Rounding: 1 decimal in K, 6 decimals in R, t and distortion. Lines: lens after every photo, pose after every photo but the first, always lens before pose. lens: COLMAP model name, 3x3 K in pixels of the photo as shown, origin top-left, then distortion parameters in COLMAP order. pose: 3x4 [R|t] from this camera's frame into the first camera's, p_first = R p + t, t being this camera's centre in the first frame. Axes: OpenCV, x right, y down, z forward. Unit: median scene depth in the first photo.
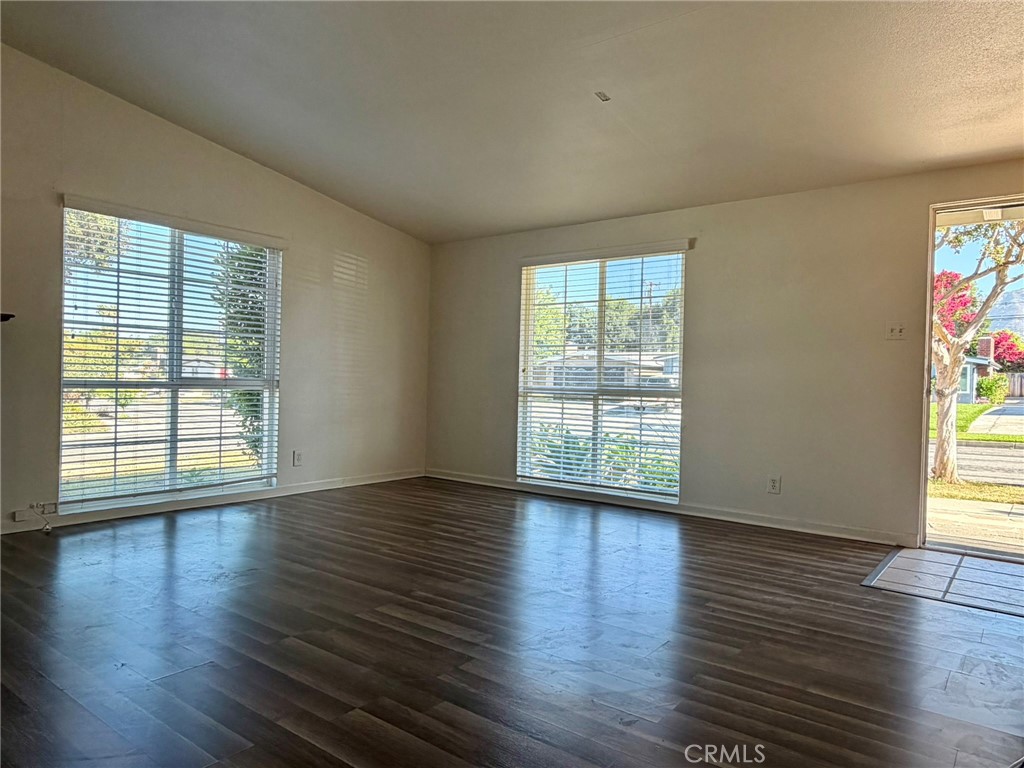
lens RADIAL K [[673.6, 0, 513.8], [0, 673.6, 379.1], [0, 0, 1]] dist [-0.000062, 0.000601]
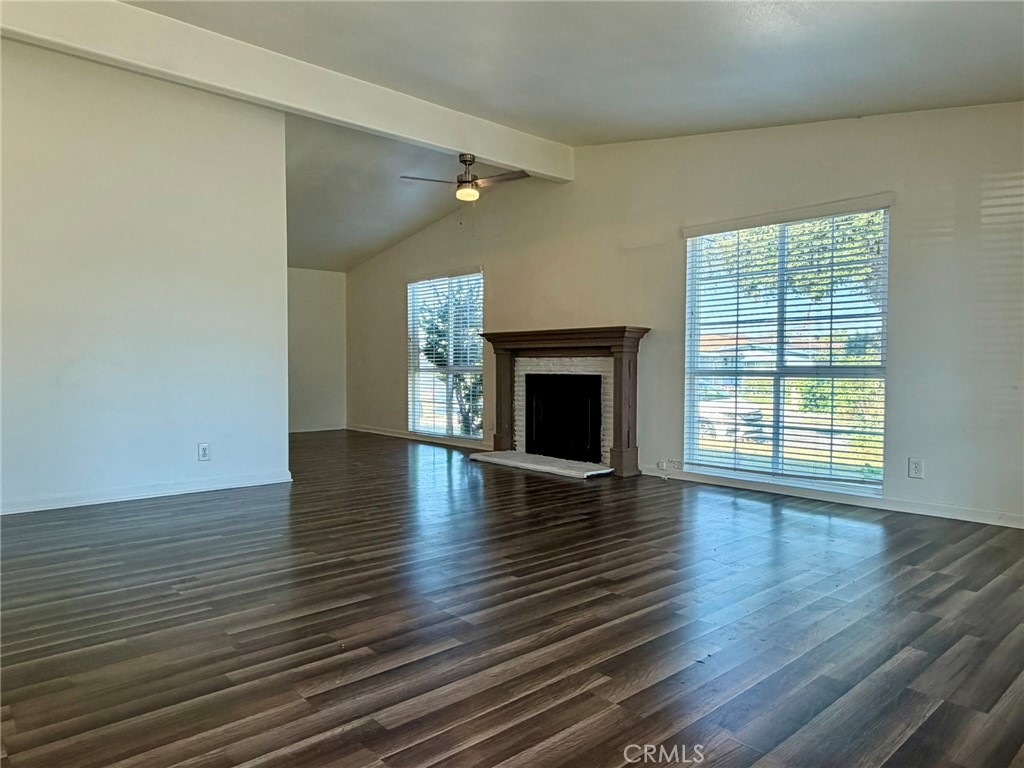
lens RADIAL K [[673.6, 0, 513.1], [0, 673.6, 382.3], [0, 0, 1]] dist [-0.000062, 0.000601]
pose [[-0.179093, -0.000811, -0.983832, 0.618117], [-0.003368, 0.999994, -0.000211, 0.024898], [0.983826, 0.003276, -0.179095, 0.806108]]
